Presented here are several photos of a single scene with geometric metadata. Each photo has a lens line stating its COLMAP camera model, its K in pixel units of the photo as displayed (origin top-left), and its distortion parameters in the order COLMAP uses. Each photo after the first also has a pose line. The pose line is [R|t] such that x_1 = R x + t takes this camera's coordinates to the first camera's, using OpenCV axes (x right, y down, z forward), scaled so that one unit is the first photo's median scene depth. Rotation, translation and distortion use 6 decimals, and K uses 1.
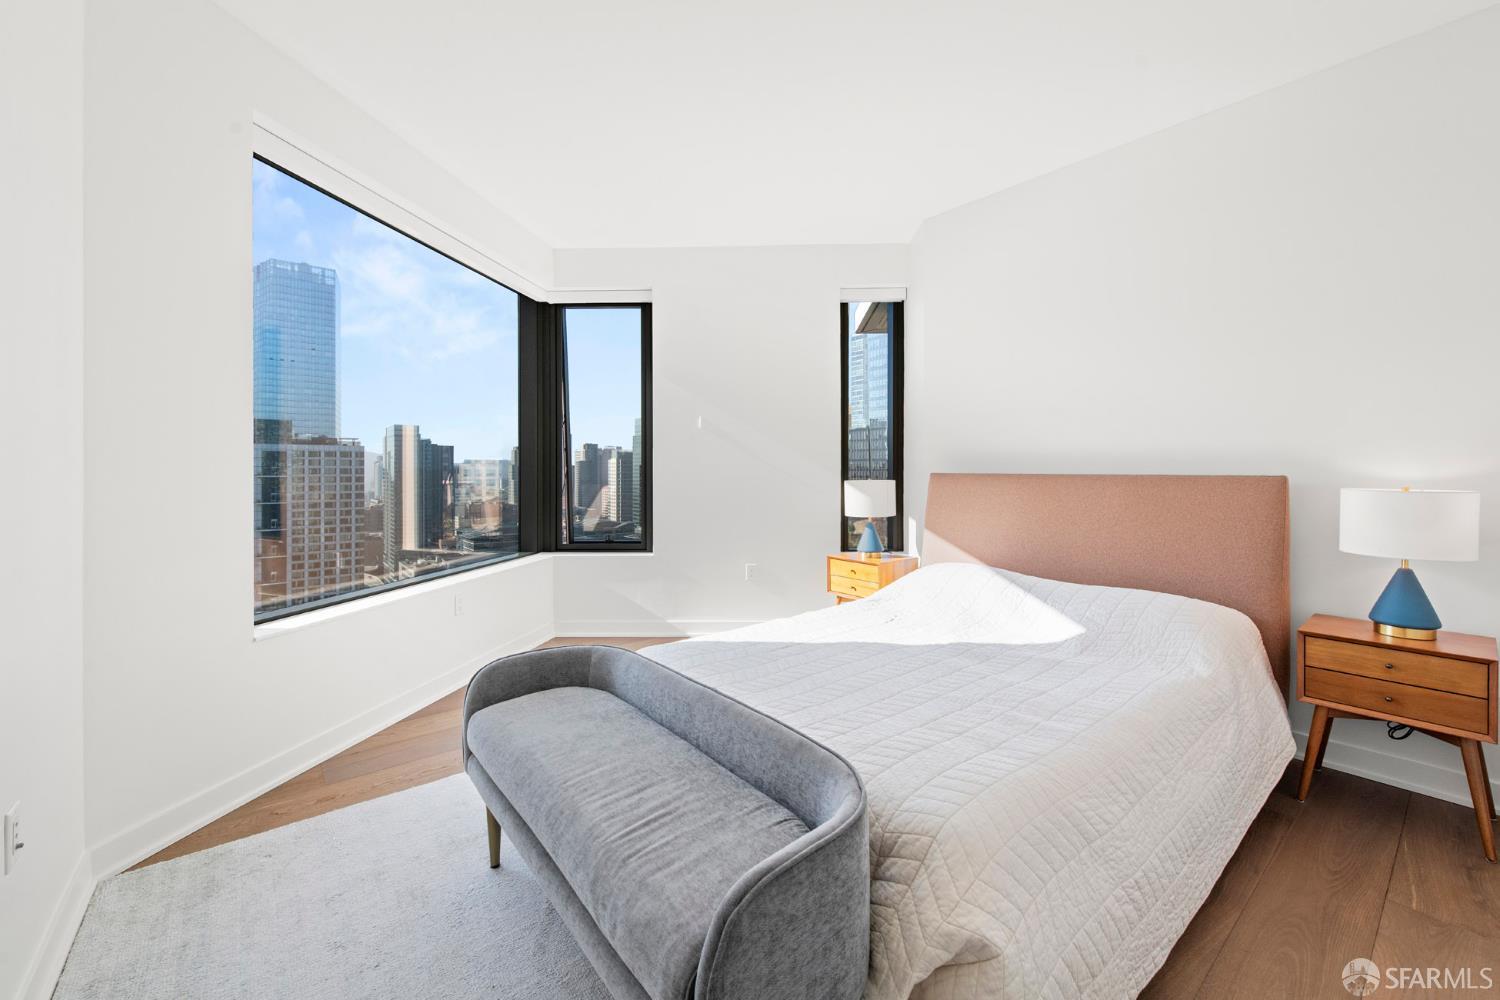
lens RADIAL K [[600.3, 0, 756.1], [0, 600.3, 463.0], [0, 0, 1]] dist [0.003249, -0.001038]
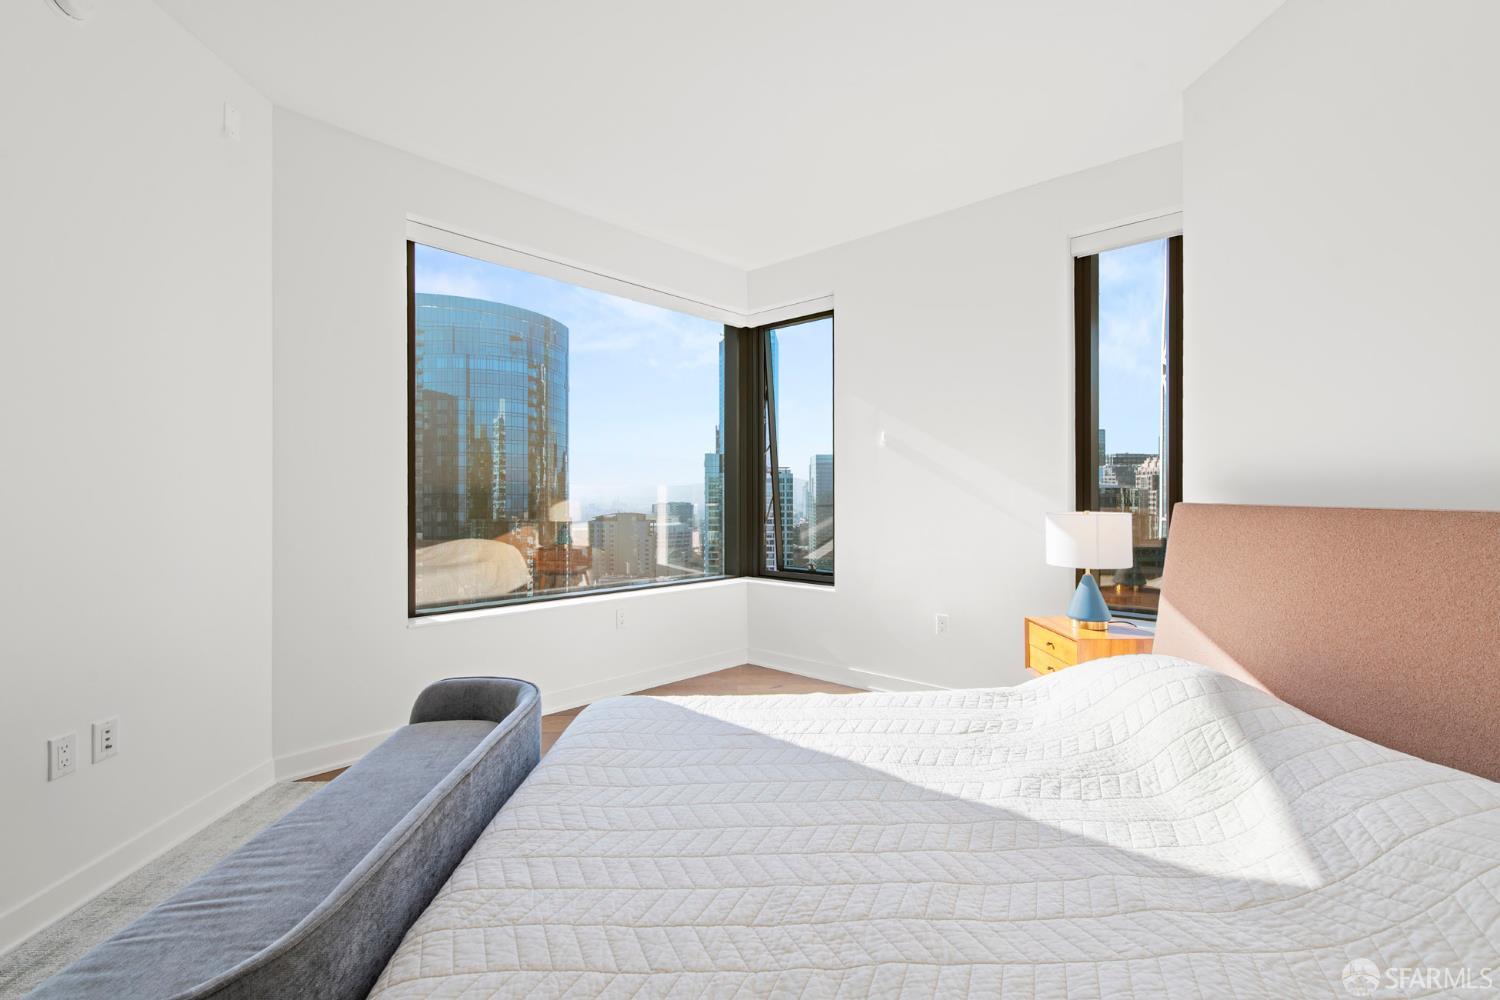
lens RADIAL K [[600.3, 0, 750.8], [0, 600.3, 494.5], [0, 0, 1]] dist [0.003249, -0.001038]
pose [[0.796804, 0.003436, -0.604228, 0.271672], [0.004246, 0.999927, 0.011284, -0.001045], [0.604223, -0.011557, 0.796732, 0.220265]]
